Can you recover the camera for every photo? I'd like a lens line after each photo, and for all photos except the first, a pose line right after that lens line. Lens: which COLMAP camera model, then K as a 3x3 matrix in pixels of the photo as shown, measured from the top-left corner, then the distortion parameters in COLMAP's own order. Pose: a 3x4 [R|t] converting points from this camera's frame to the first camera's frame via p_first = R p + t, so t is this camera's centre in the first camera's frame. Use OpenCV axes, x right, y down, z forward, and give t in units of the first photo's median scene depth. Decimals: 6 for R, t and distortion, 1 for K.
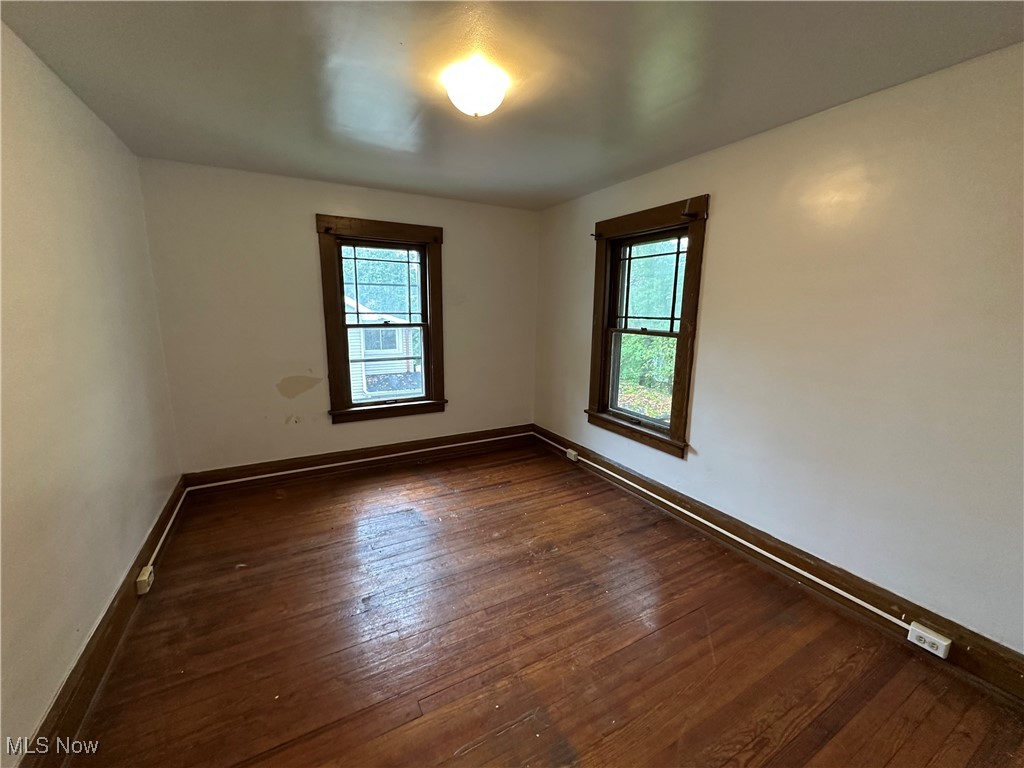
lens RADIAL K [[410.7, 0, 512.0], [0, 410.7, 384.0], [0, 0, 1]] dist [-0.003098, -0.000319]
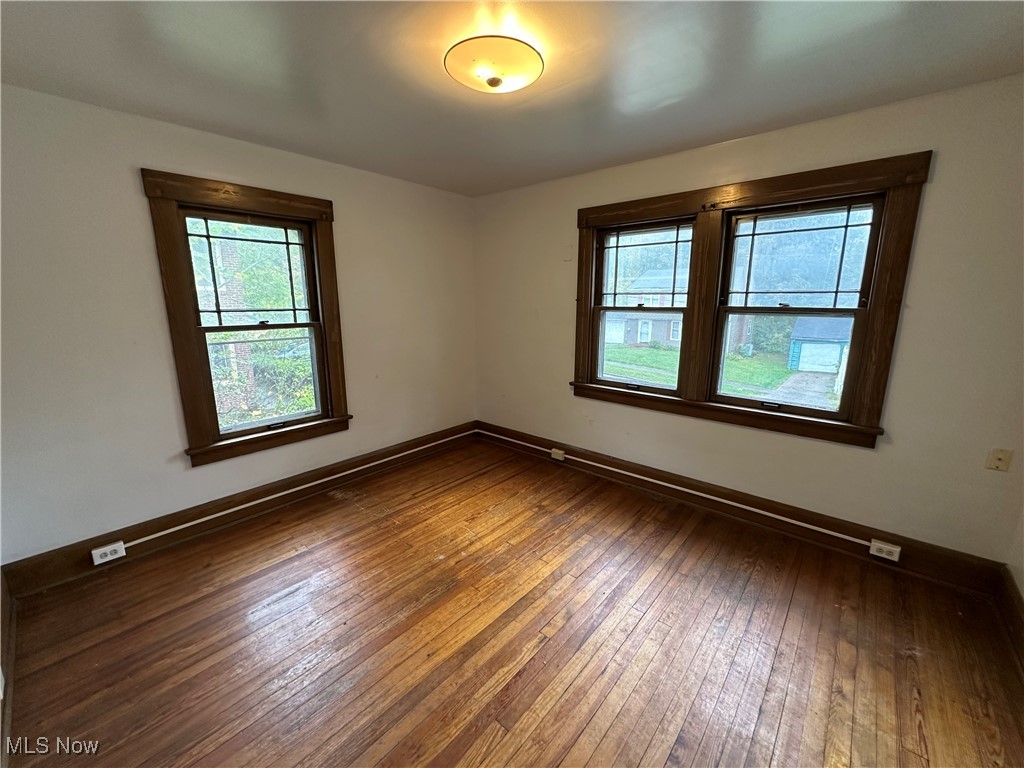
lens RADIAL K [[410.7, 0, 512.0], [0, 410.7, 384.0], [0, 0, 1]] dist [-0.003098, -0.000319]
pose [[0.906050, -0.096487, 0.412025, -0.220648], [0.091256, 0.995300, 0.032404, -0.020217], [-0.413215, 0.008240, 0.910596, 0.123082]]
